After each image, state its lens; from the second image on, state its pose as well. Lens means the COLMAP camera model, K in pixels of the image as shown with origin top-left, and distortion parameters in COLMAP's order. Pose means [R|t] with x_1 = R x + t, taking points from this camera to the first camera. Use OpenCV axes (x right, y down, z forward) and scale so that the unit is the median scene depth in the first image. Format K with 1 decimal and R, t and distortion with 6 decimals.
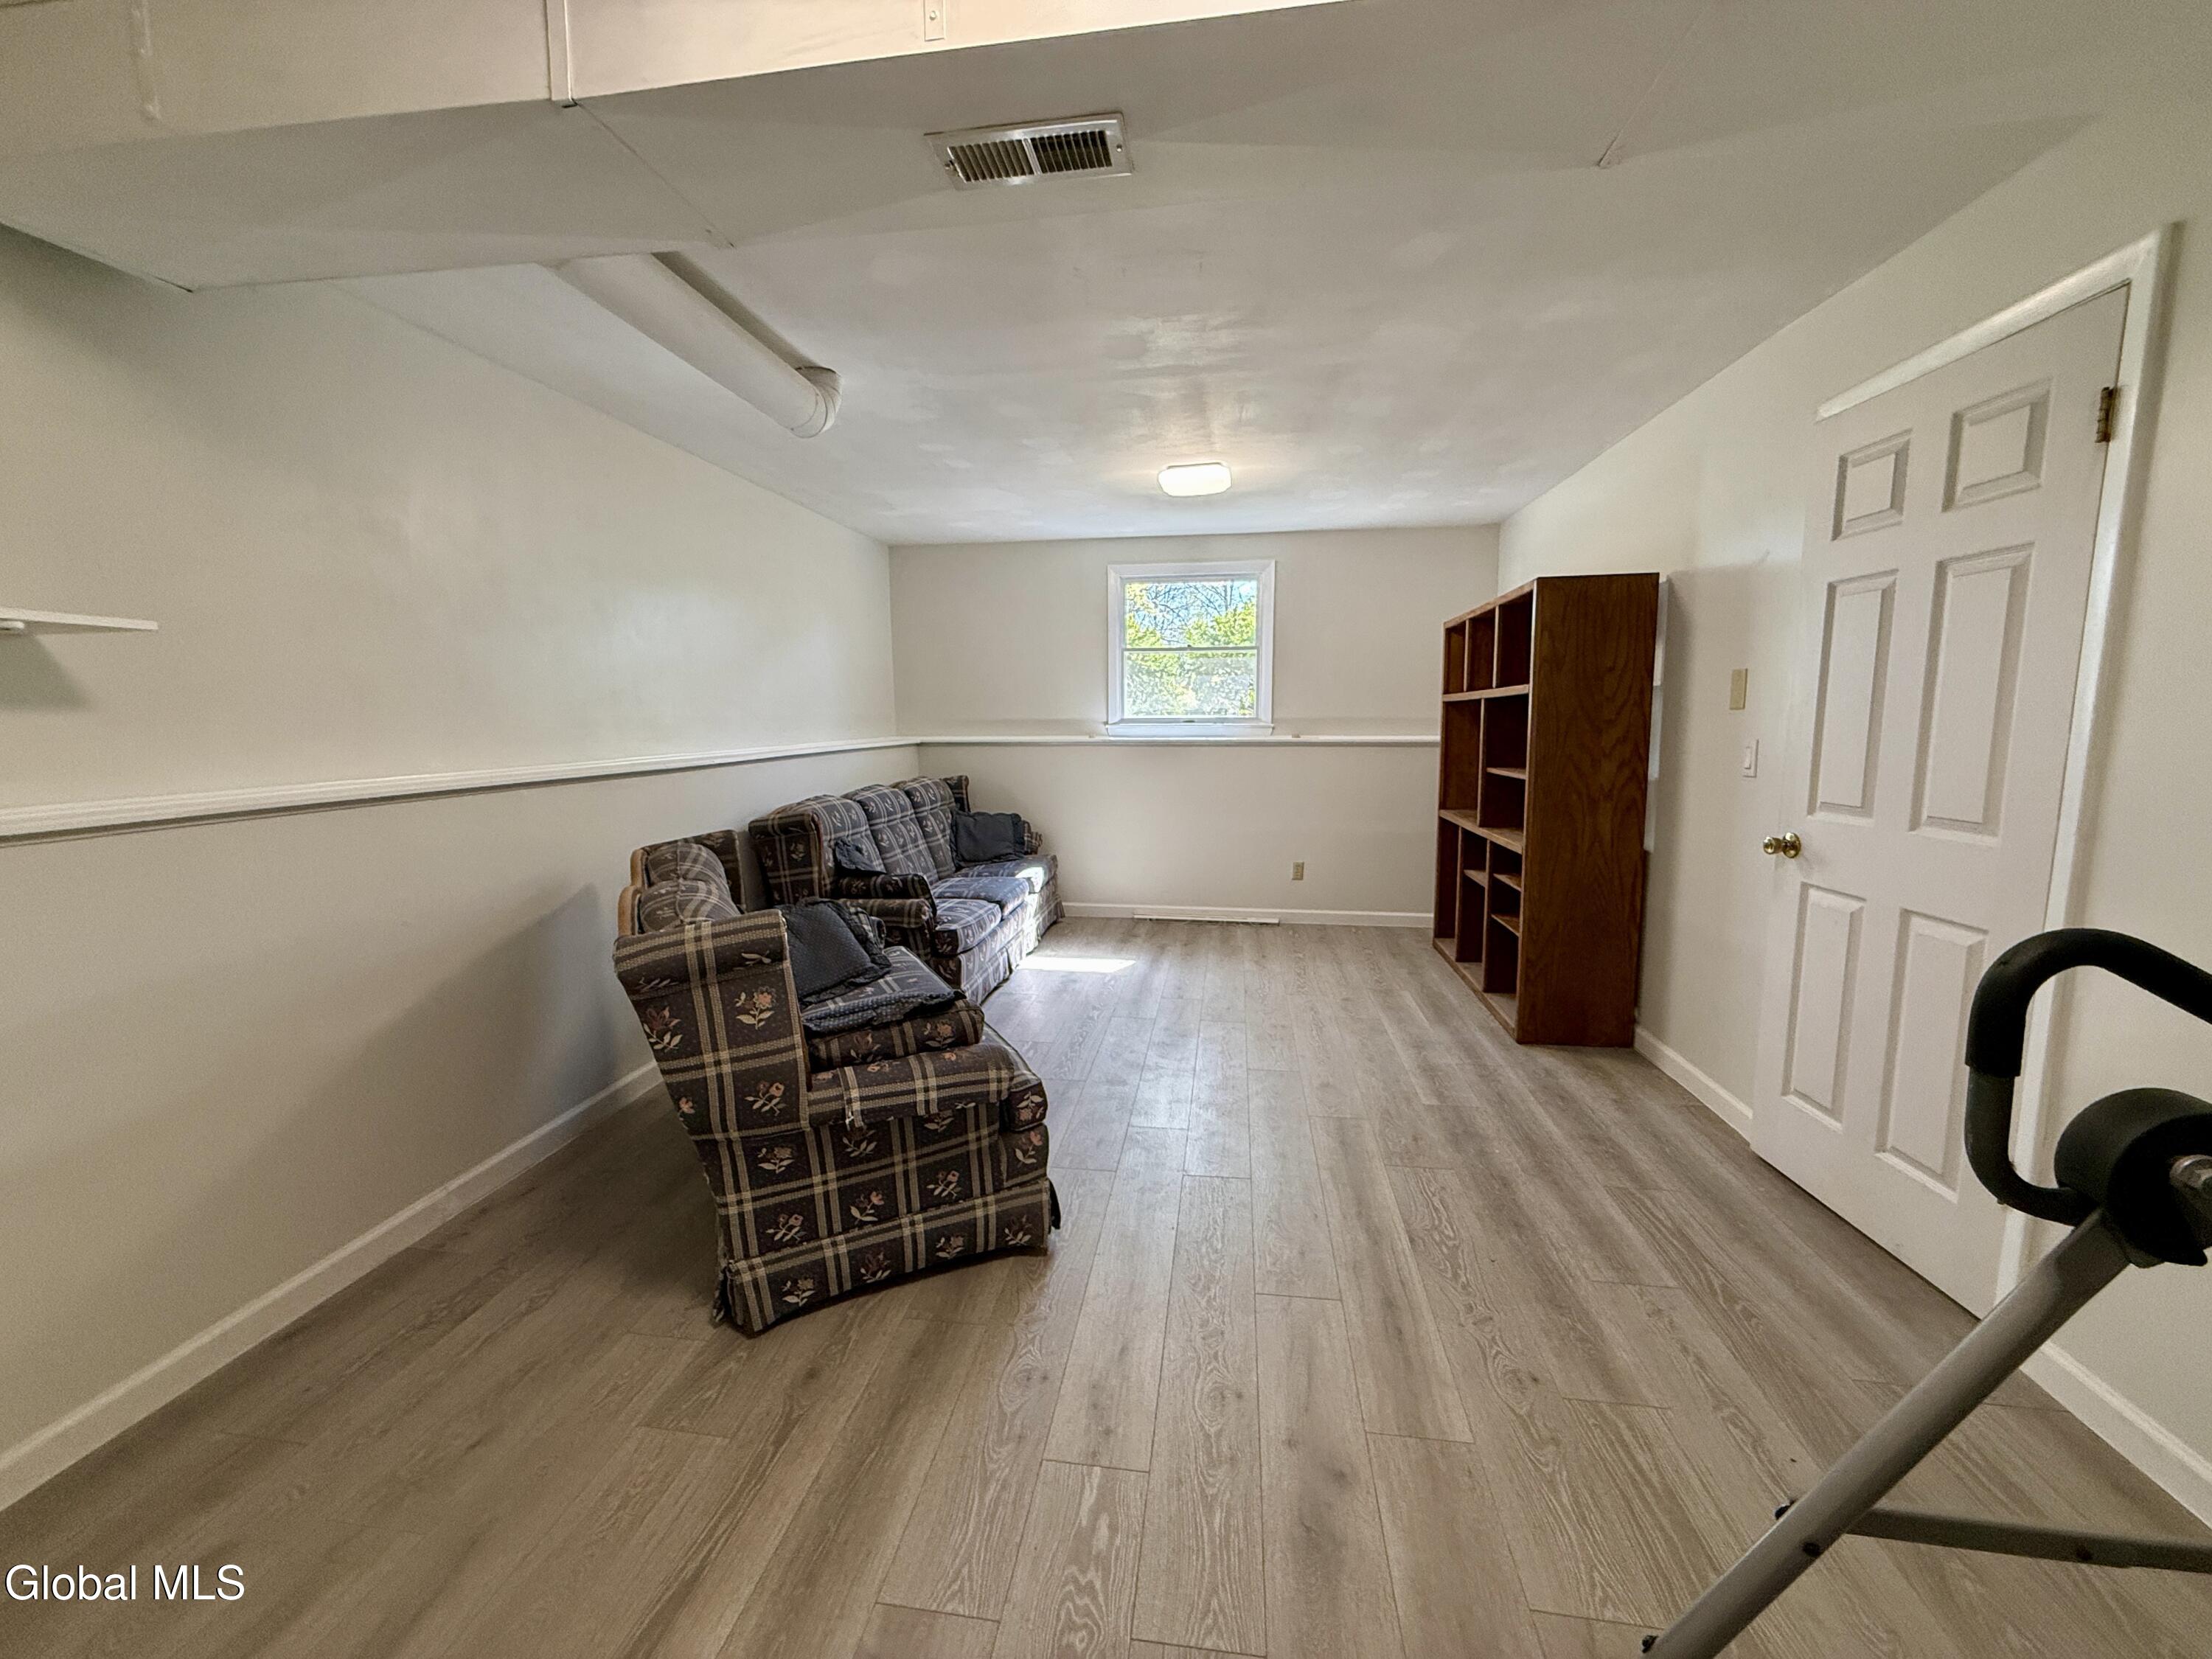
lens RADIAL K [[880.7, 0, 1095.0], [0, 880.7, 843.8], [0, 0, 1]] dist [-0.001246, 0.000540]
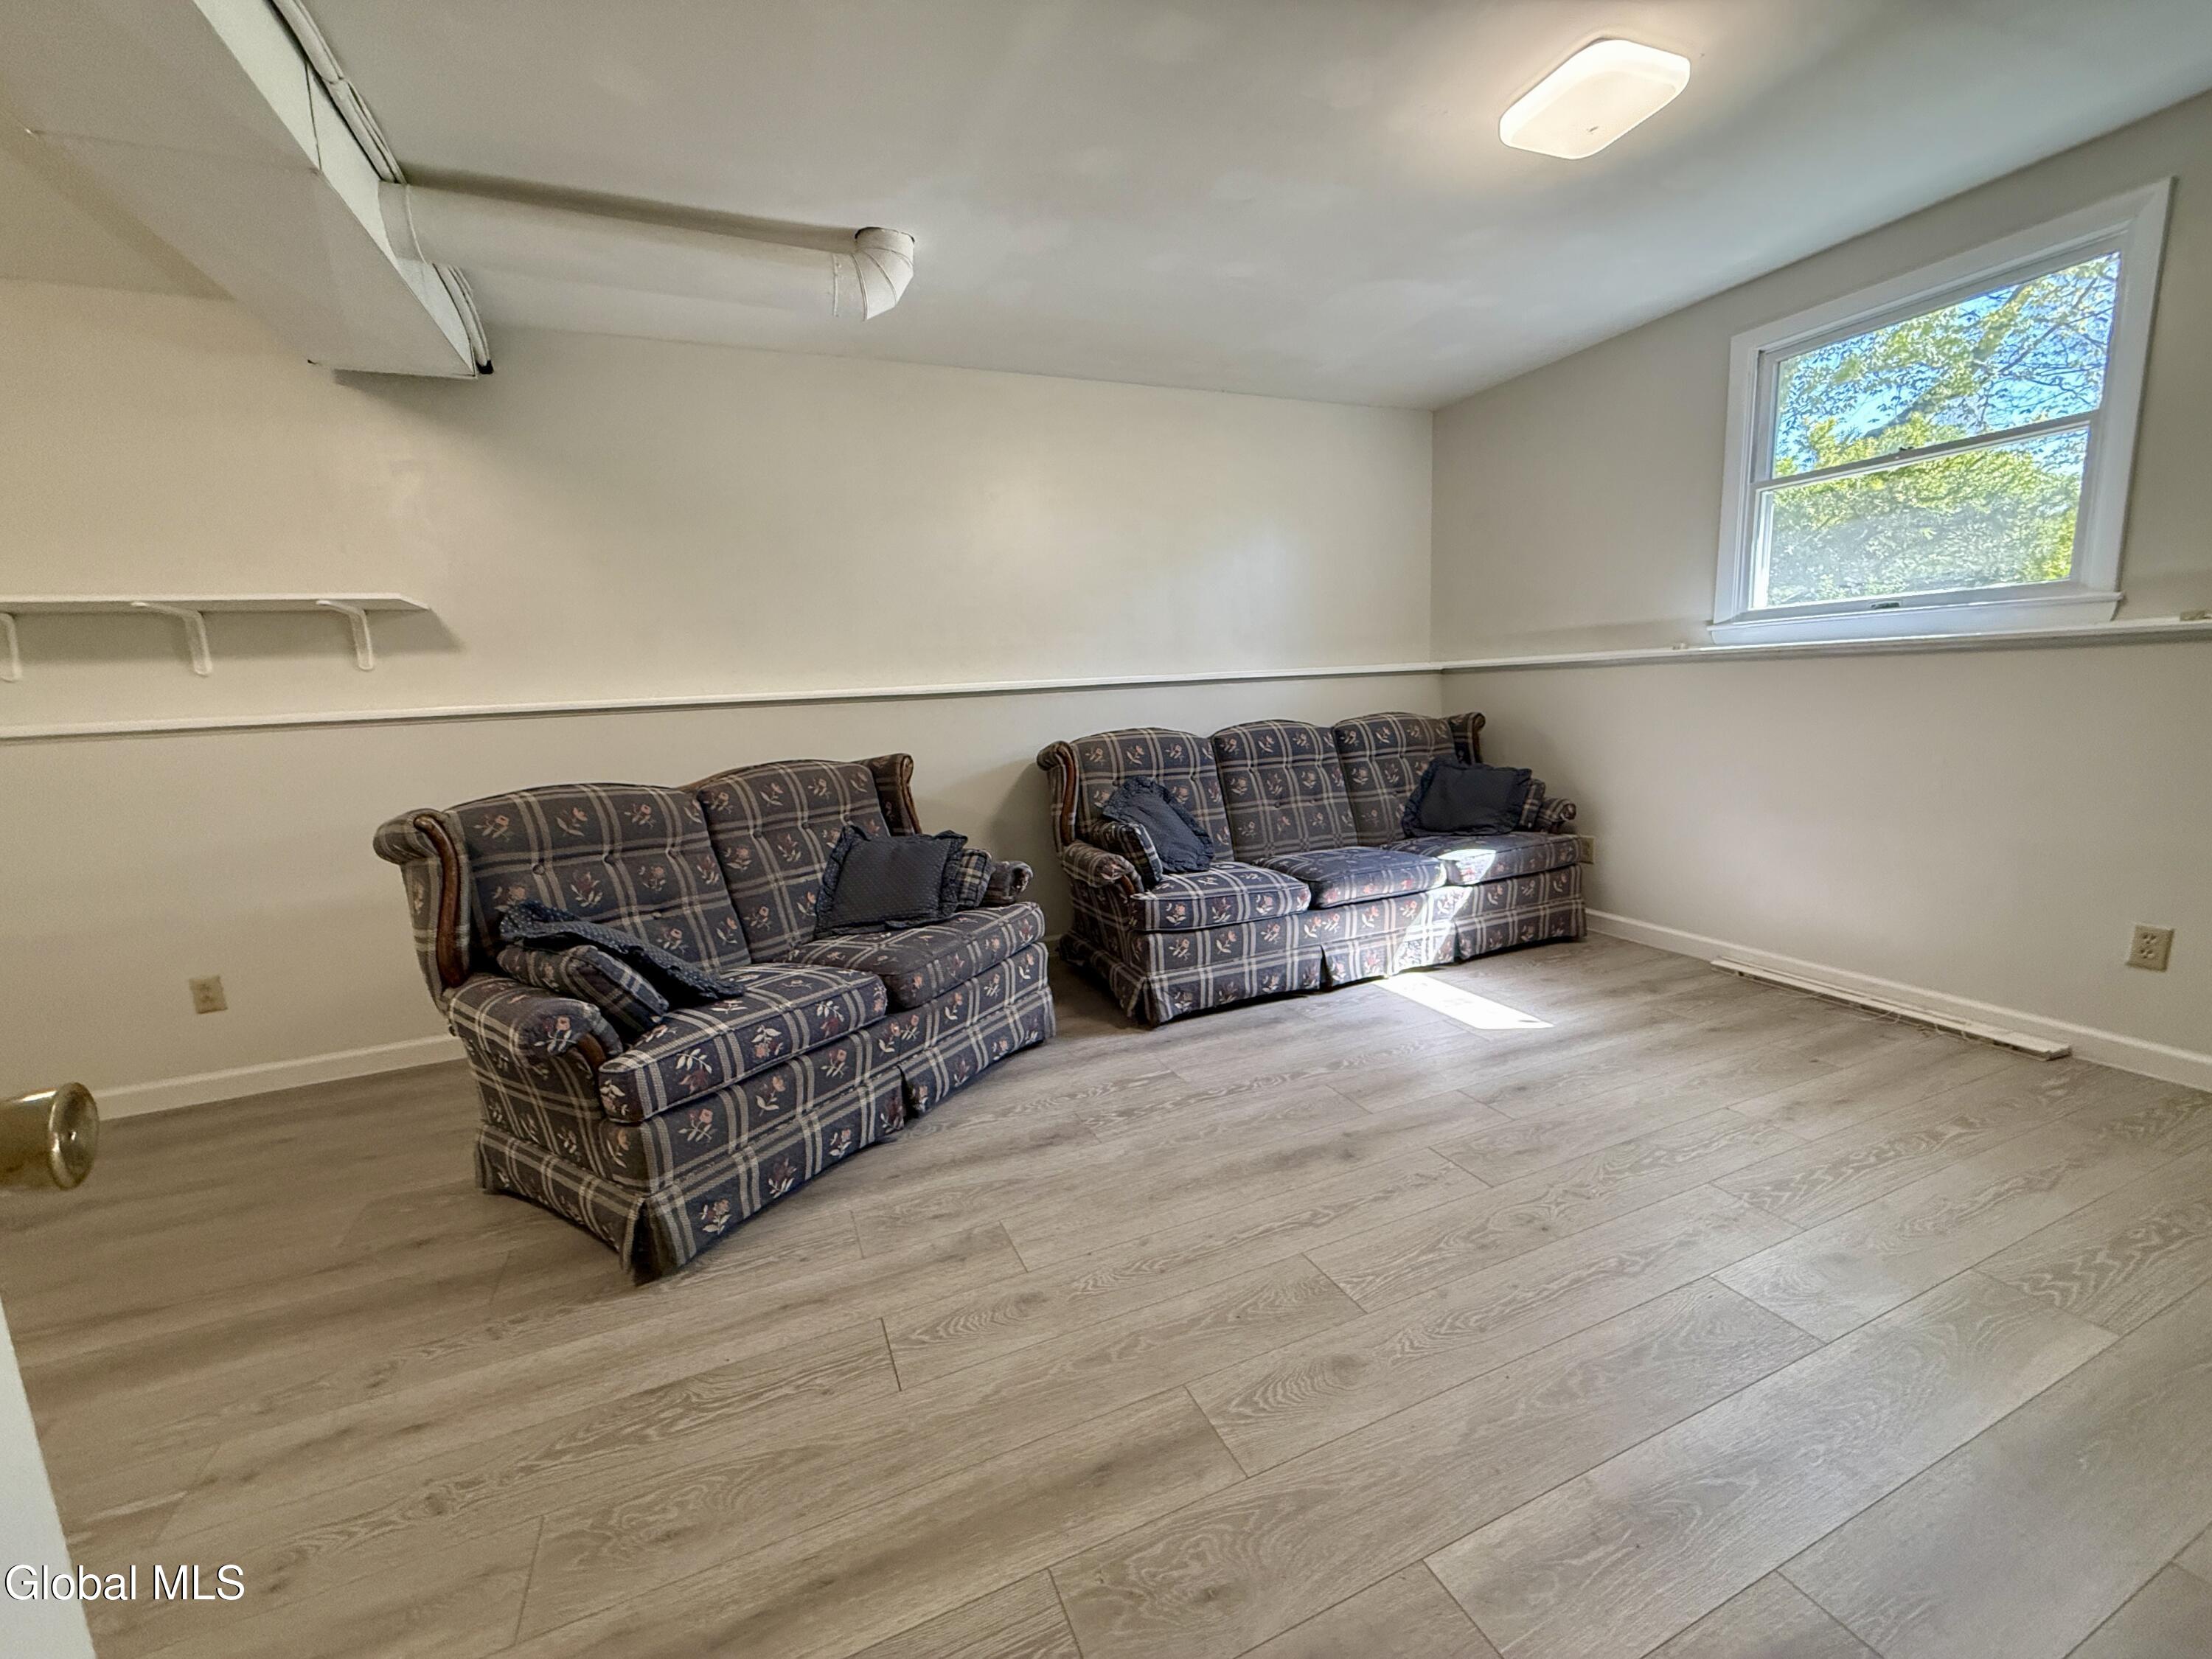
lens RADIAL K [[880.7, 0, 1095.7], [0, 880.7, 833.3], [0, 0, 1]] dist [-0.001246, 0.000540]
pose [[0.528383, 0.120008, -0.840482, 0.345687], [-0.082464, 0.992533, 0.089877, -0.020995], [0.844992, 0.021820, 0.534334, 0.402036]]
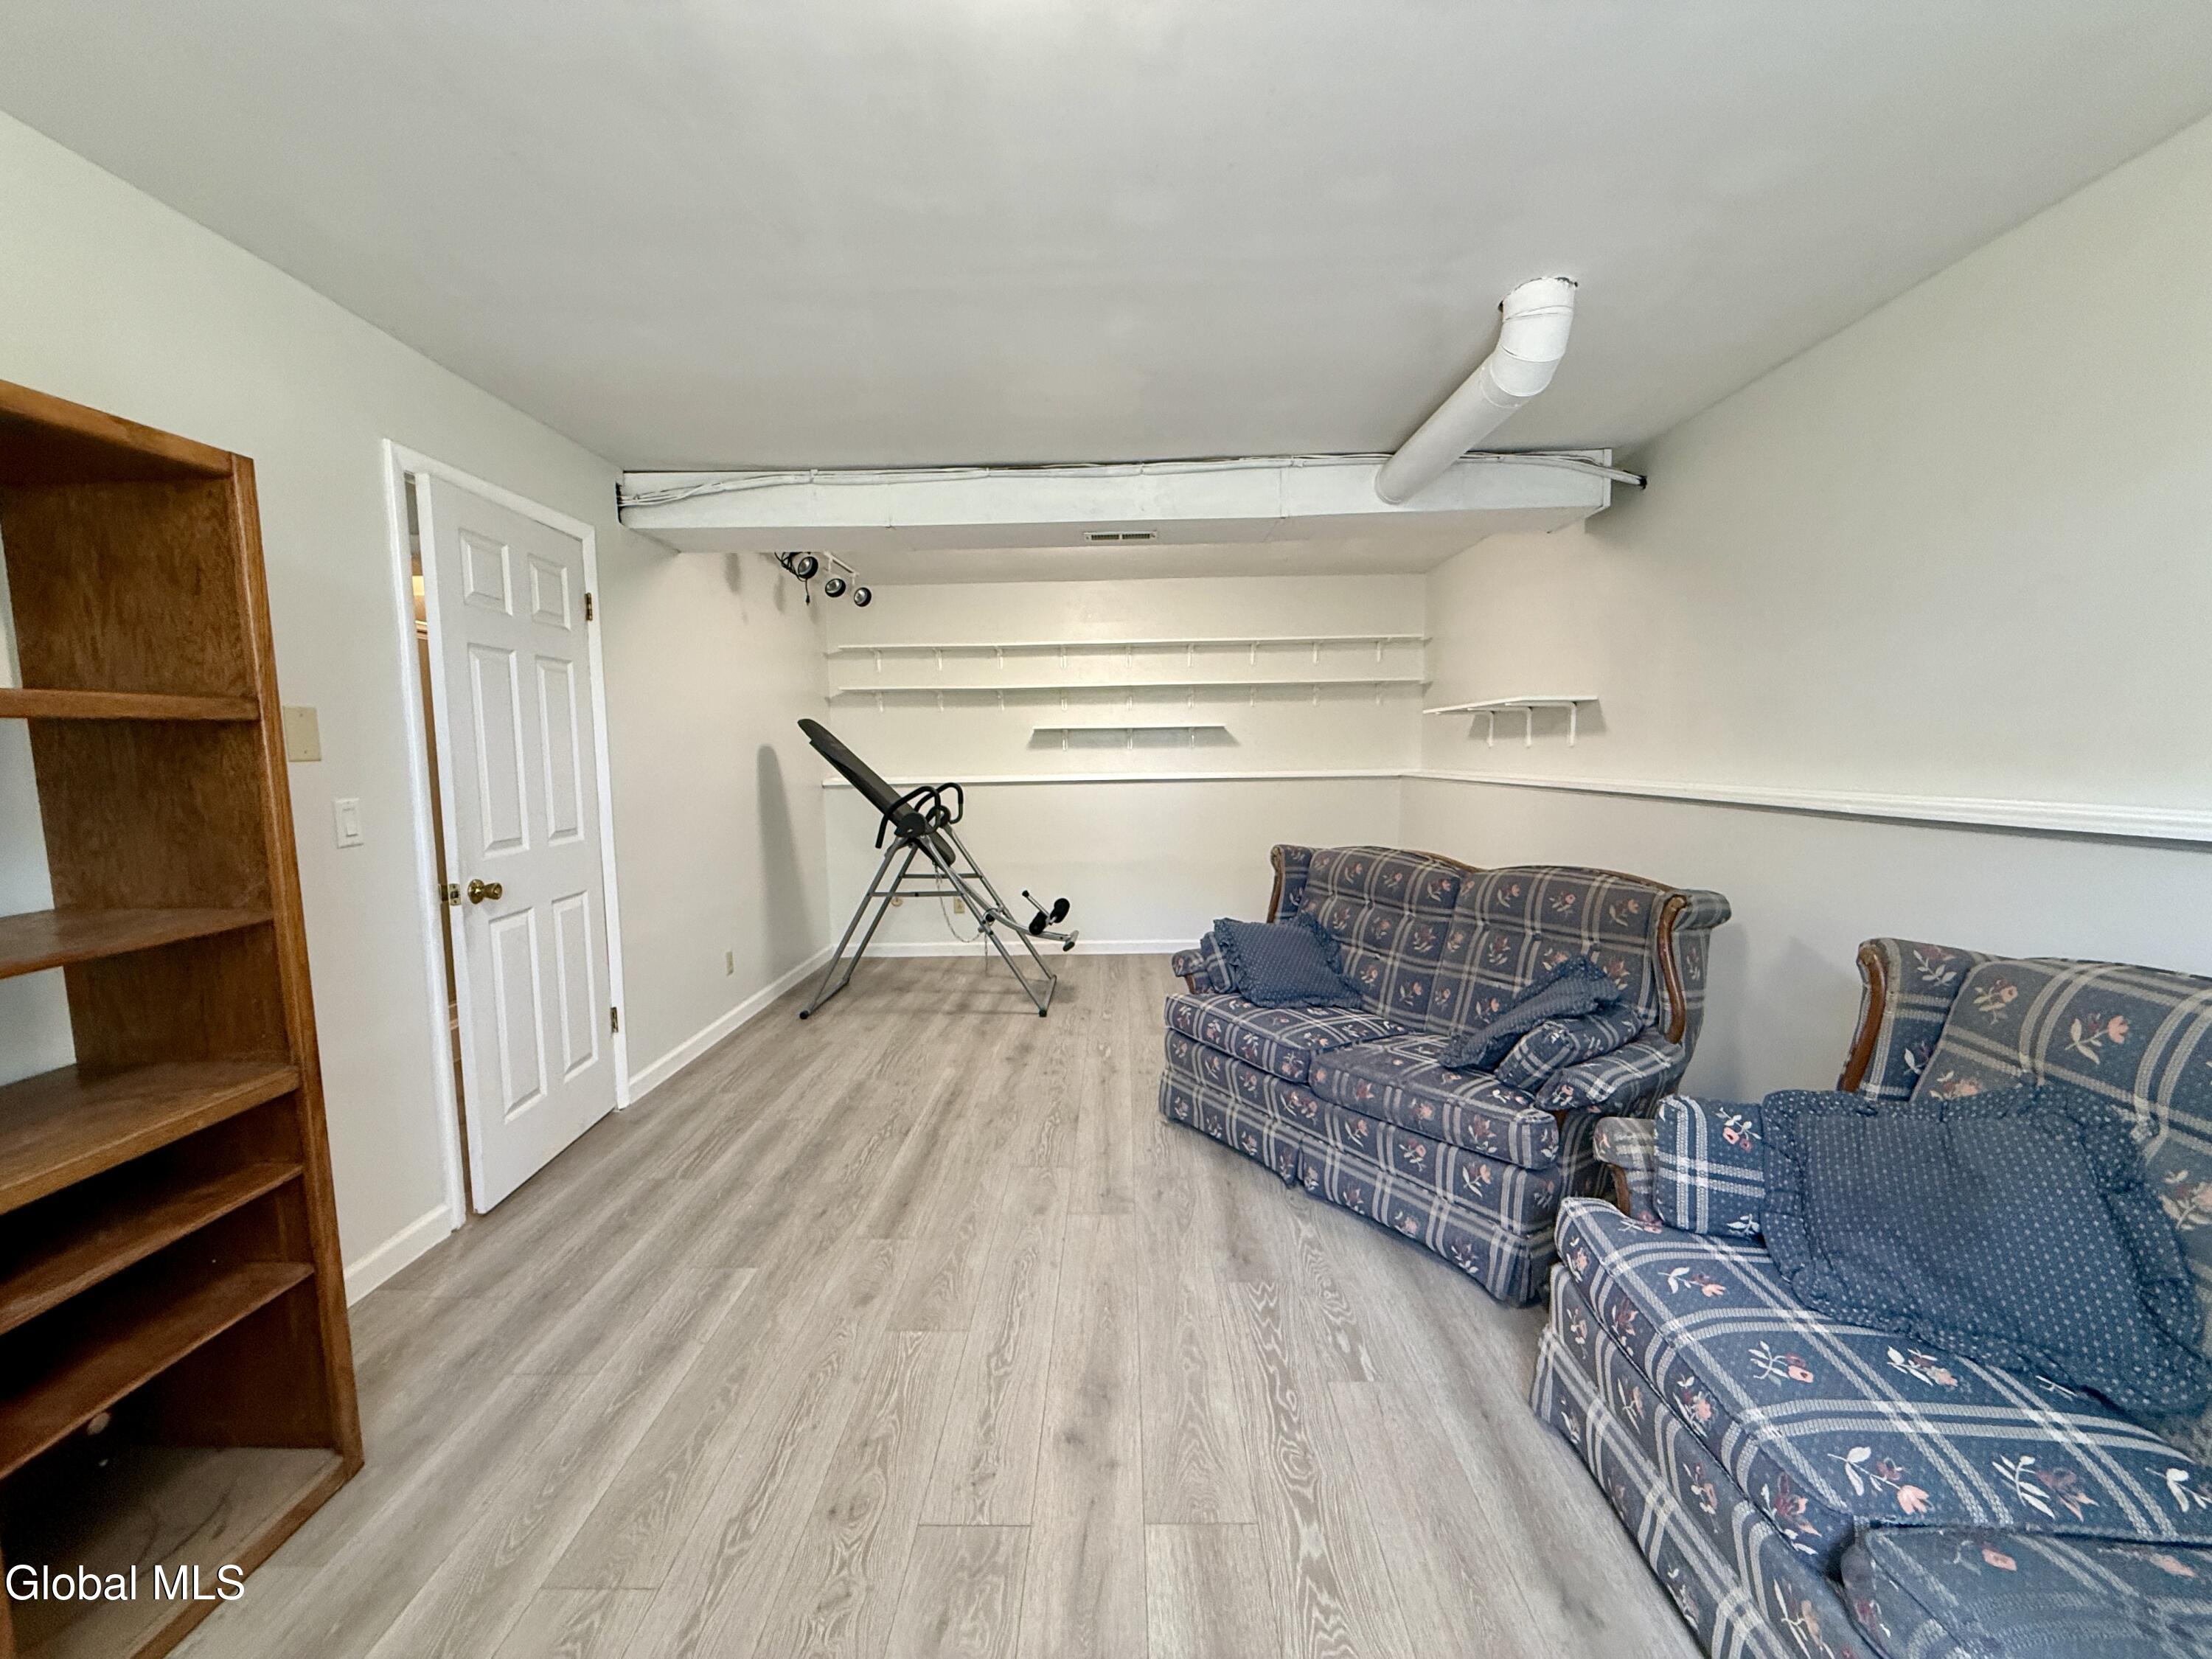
lens RADIAL K [[880.7, 0, 1106.3], [0, 880.7, 830.4], [0, 0, 1]] dist [-0.001246, 0.000540]
pose [[-0.989930, 0.034945, -0.137176, 0.100157], [0.001500, 0.971585, 0.236684, -0.148317], [0.141549, 0.234095, -0.961854, 1.004432]]
